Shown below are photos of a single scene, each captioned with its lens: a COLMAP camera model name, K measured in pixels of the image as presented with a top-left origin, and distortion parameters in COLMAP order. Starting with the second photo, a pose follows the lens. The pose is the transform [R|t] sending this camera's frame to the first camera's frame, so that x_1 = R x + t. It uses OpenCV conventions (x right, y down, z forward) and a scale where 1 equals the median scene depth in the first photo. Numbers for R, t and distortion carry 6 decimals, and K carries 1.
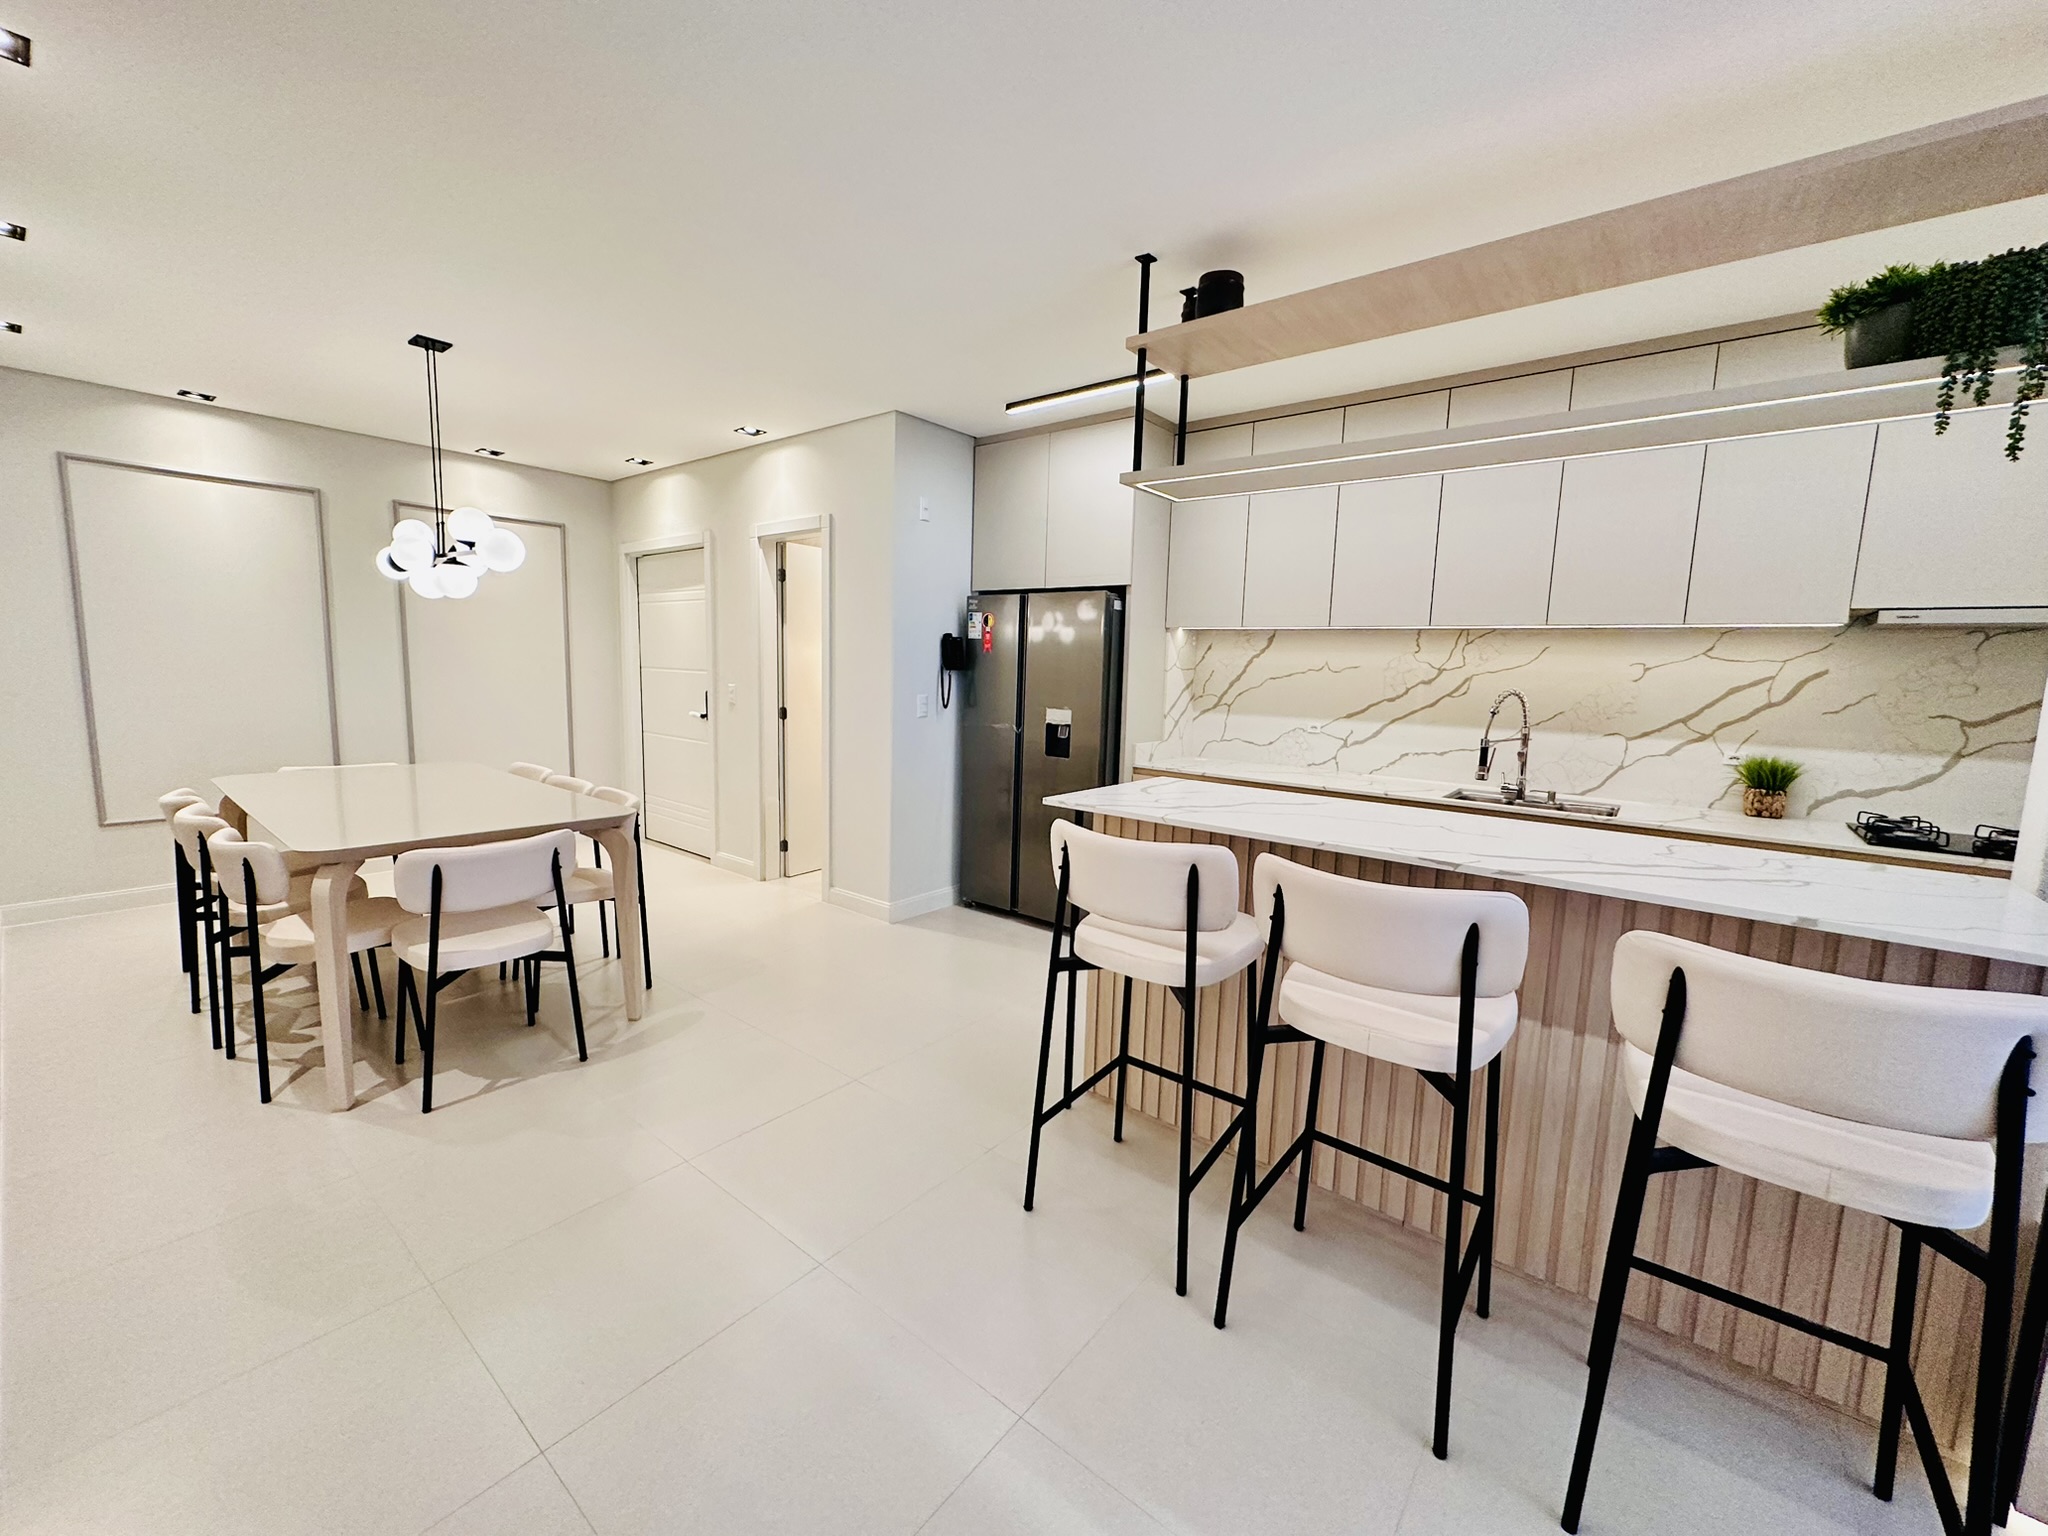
lens RADIAL K [[816.0, 0, 1024.0], [0, 816.0, 768.0], [0, 0, 1]] dist [-0.002326, -0.000228]
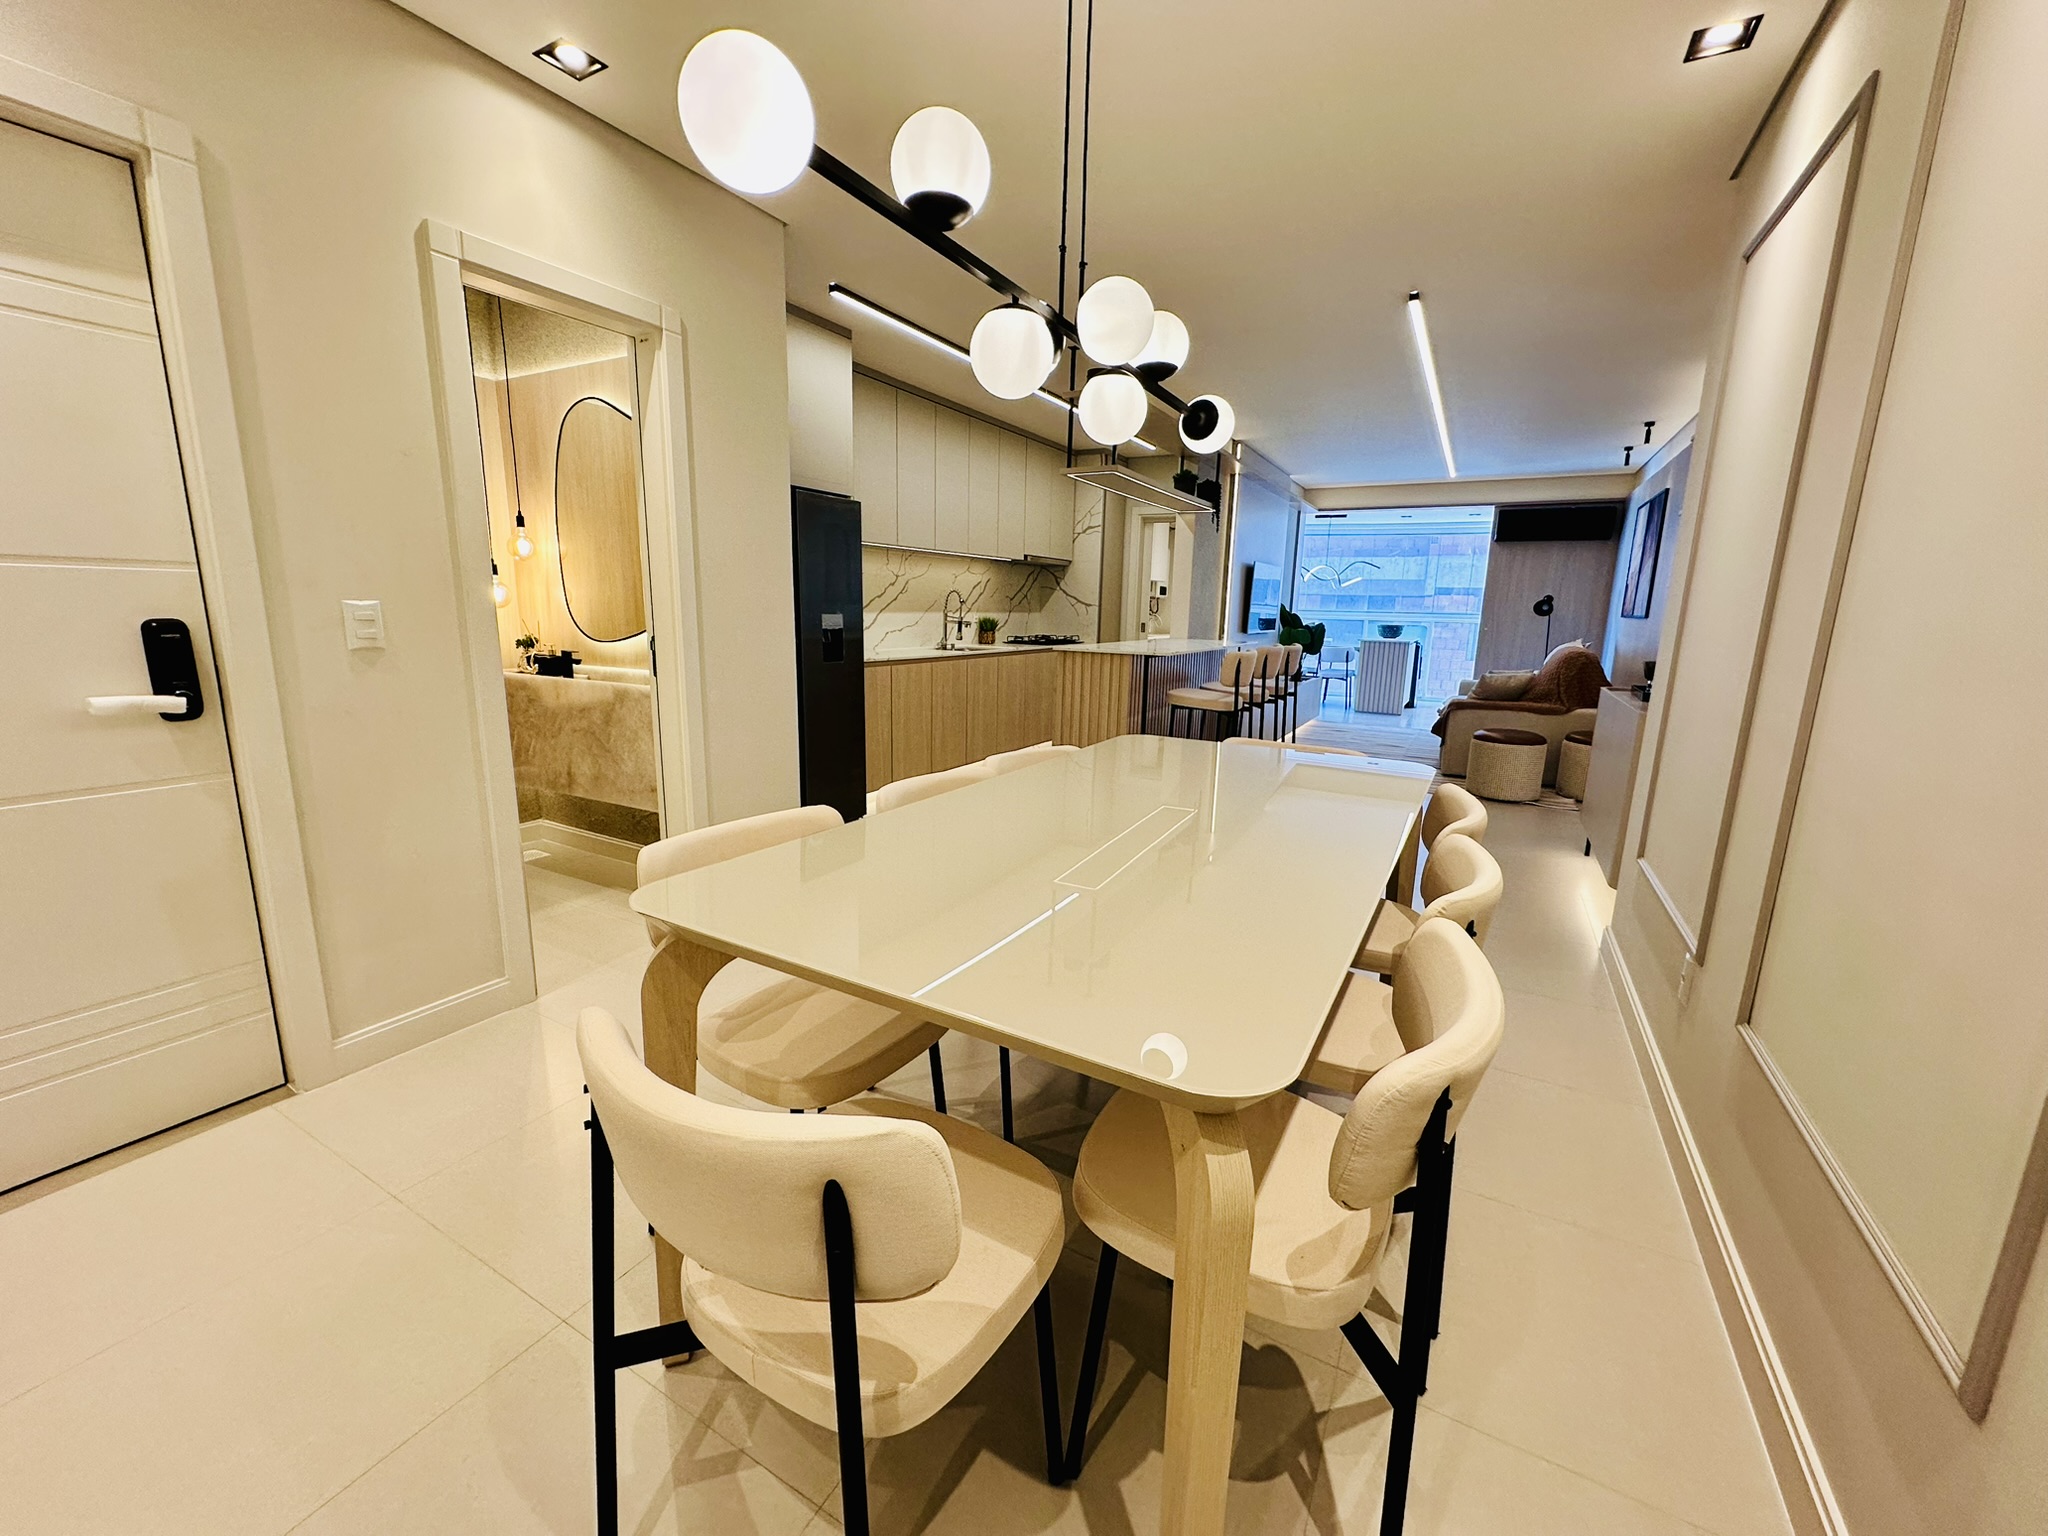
lens RADIAL K [[816.0, 0, 1024.0], [0, 816.0, 768.0], [0, 0, 1]] dist [-0.002326, -0.000228]
pose [[-0.176633, -0.226078, 0.957961, -1.133961], [0.094747, 0.964839, 0.245171, -0.126684], [-0.979706, 0.134070, -0.149002, 1.049077]]
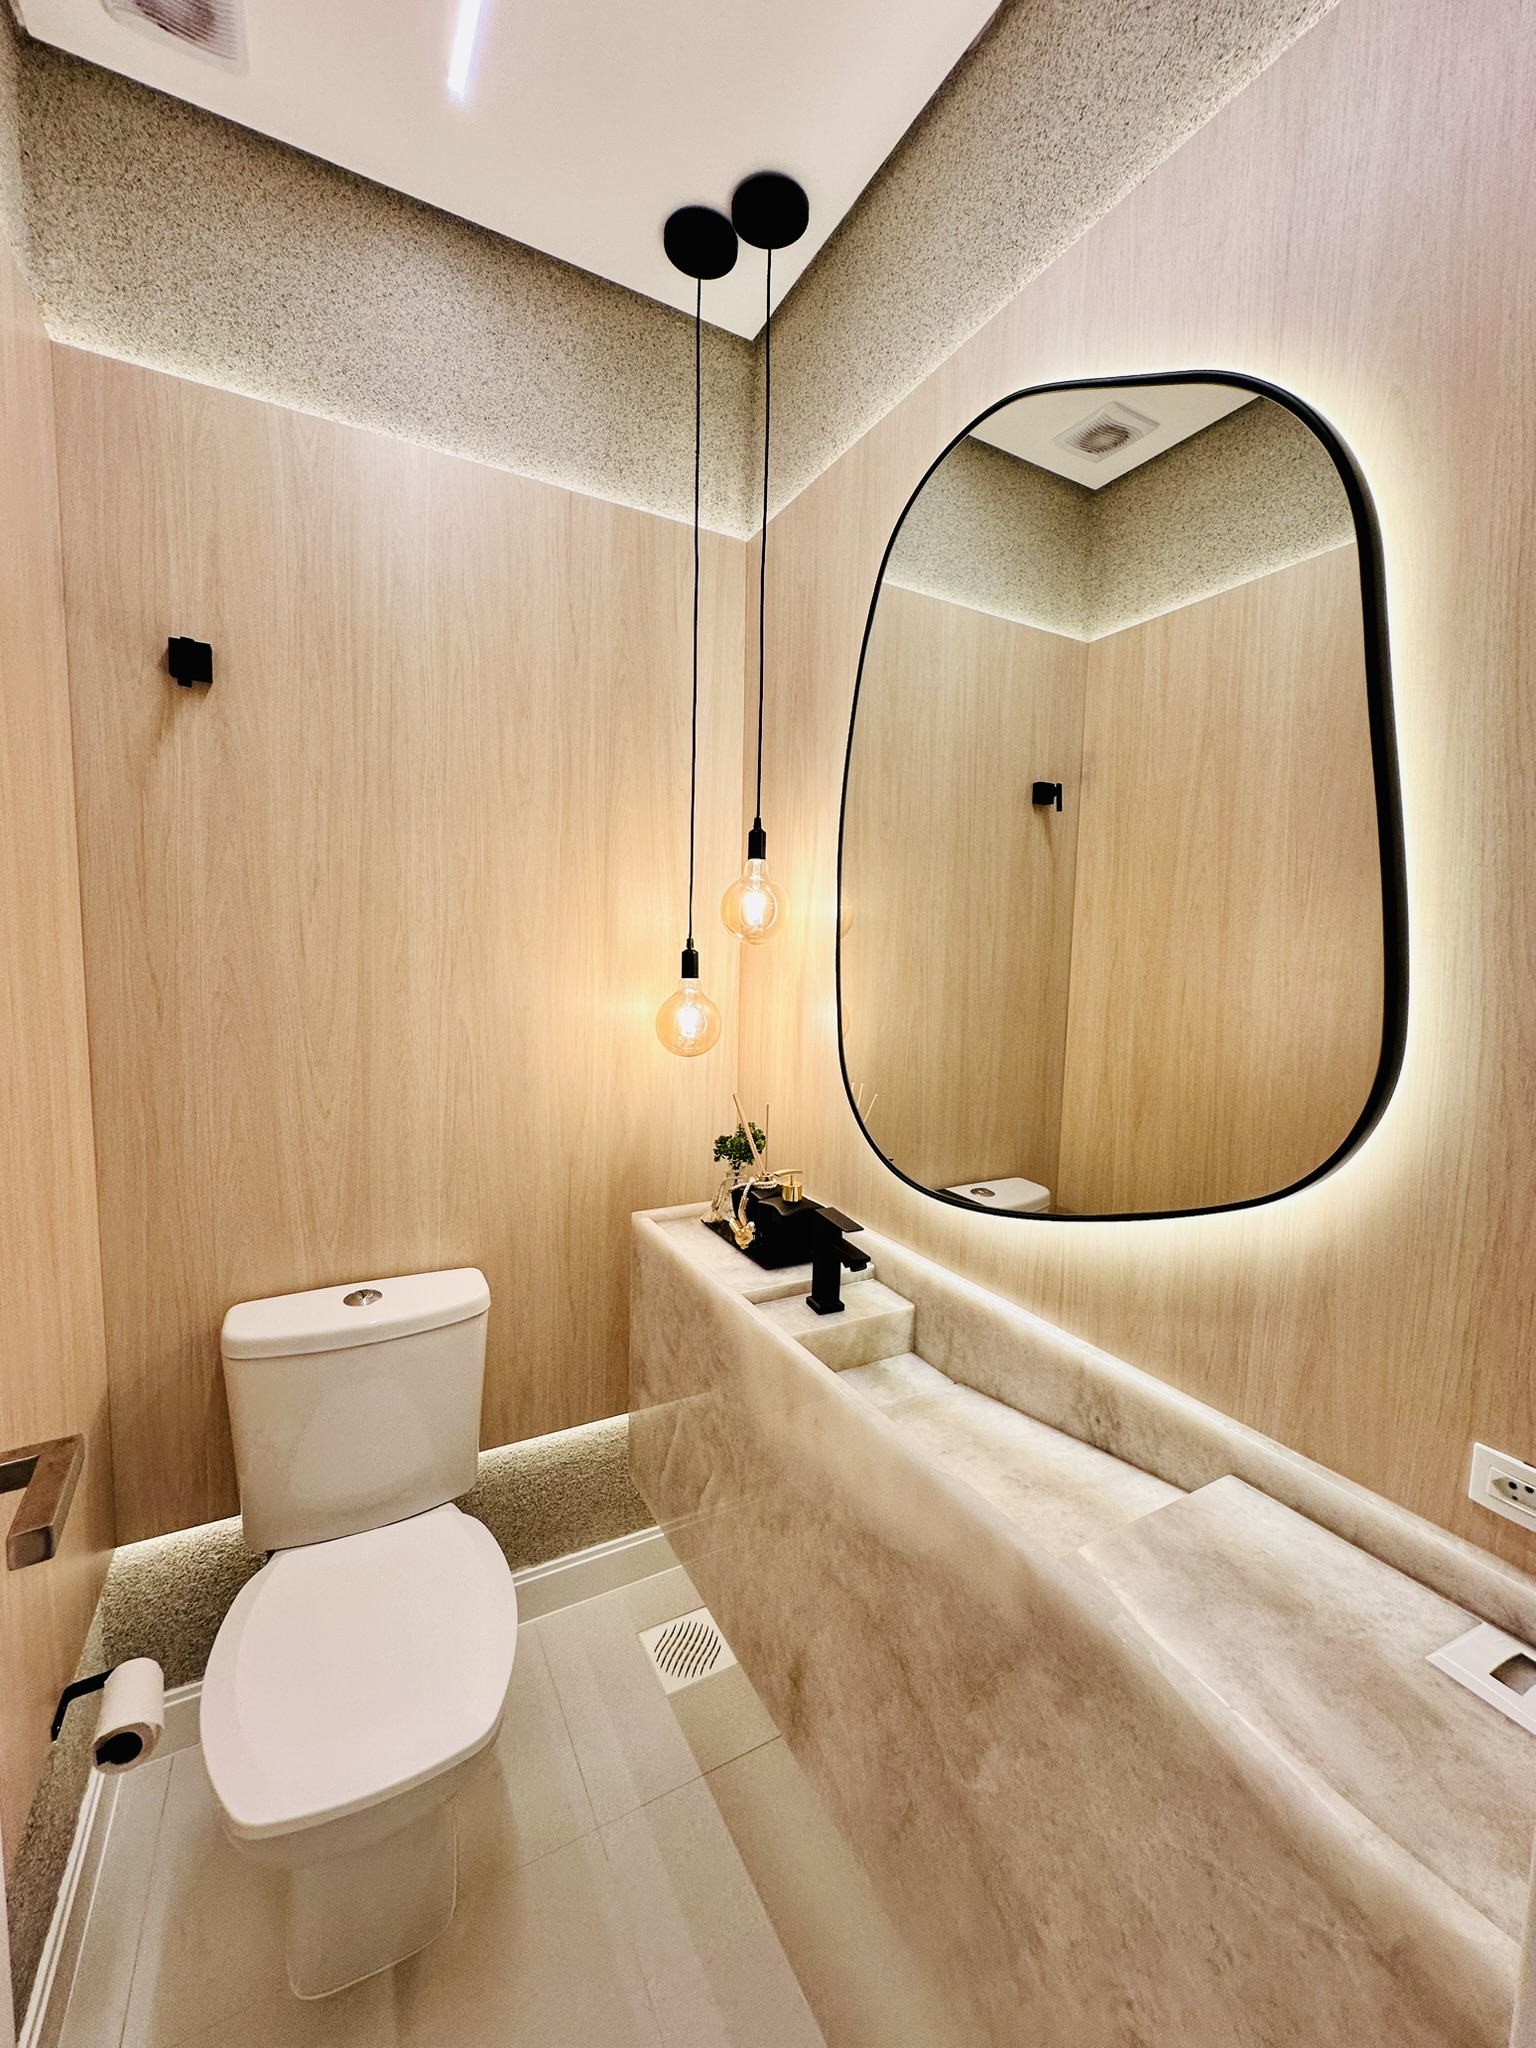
lens RADIAL K [[816.0, 0, 768.0], [0, 816.0, 1024.0], [0, 0, 1]] dist [-0.002326, -0.000228]
pose [[0.375058, -0.101742, 0.921401, -0.641631], [0.106104, 0.992138, 0.066363, -0.155335], [-0.920909, 0.072874, 0.382905, 1.220082]]
